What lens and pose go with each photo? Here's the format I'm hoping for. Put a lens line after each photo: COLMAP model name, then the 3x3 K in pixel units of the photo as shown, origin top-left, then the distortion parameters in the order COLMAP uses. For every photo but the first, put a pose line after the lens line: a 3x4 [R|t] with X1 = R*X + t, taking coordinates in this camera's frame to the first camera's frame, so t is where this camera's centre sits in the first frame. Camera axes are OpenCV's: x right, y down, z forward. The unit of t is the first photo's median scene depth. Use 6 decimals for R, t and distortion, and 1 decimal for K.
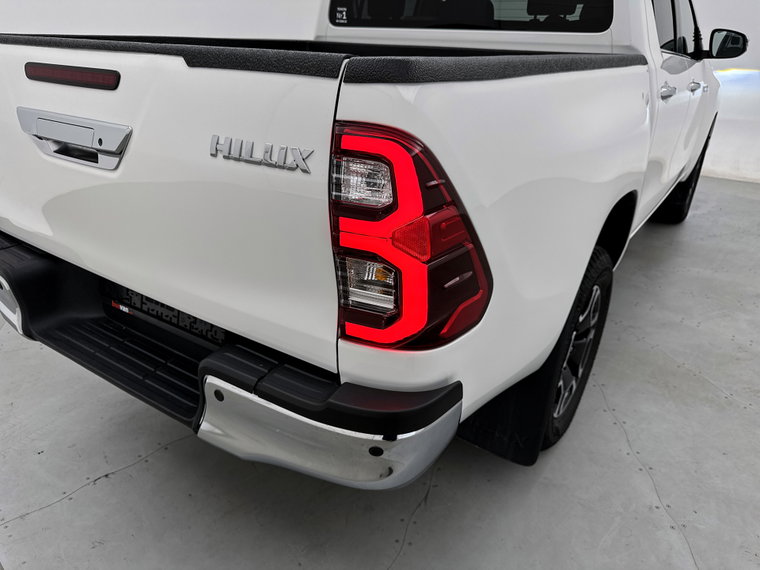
lens RADIAL K [[533.5, 0, 380.0], [0, 533.5, 285.0], [0, 0, 1]] dist [0.027686, -0.071946]
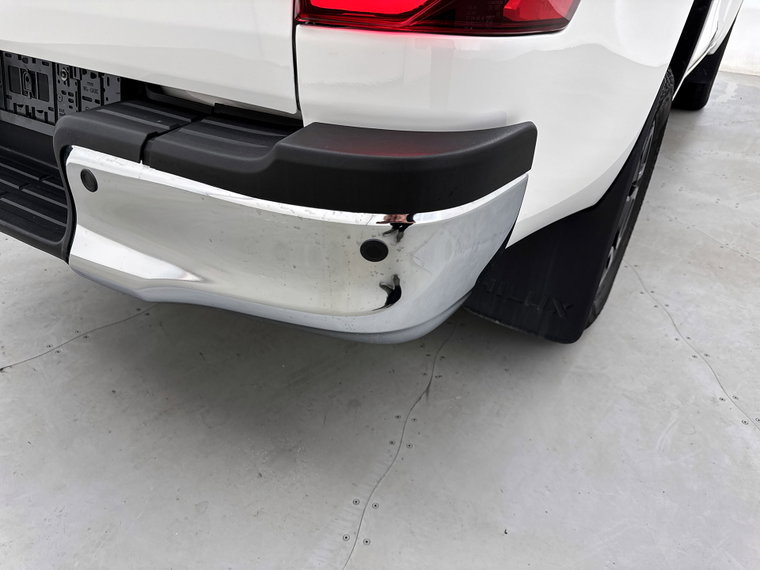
lens RADIAL K [[533.5, 0, 380.0], [0, 533.5, 285.0], [0, 0, 1]] dist [0.027686, -0.071946]
pose [[0.999196, -0.005228, 0.039747, -0.012006], [0.000355, 0.992574, 0.121638, 0.158130], [-0.040088, -0.121526, 0.991778, 0.269004]]
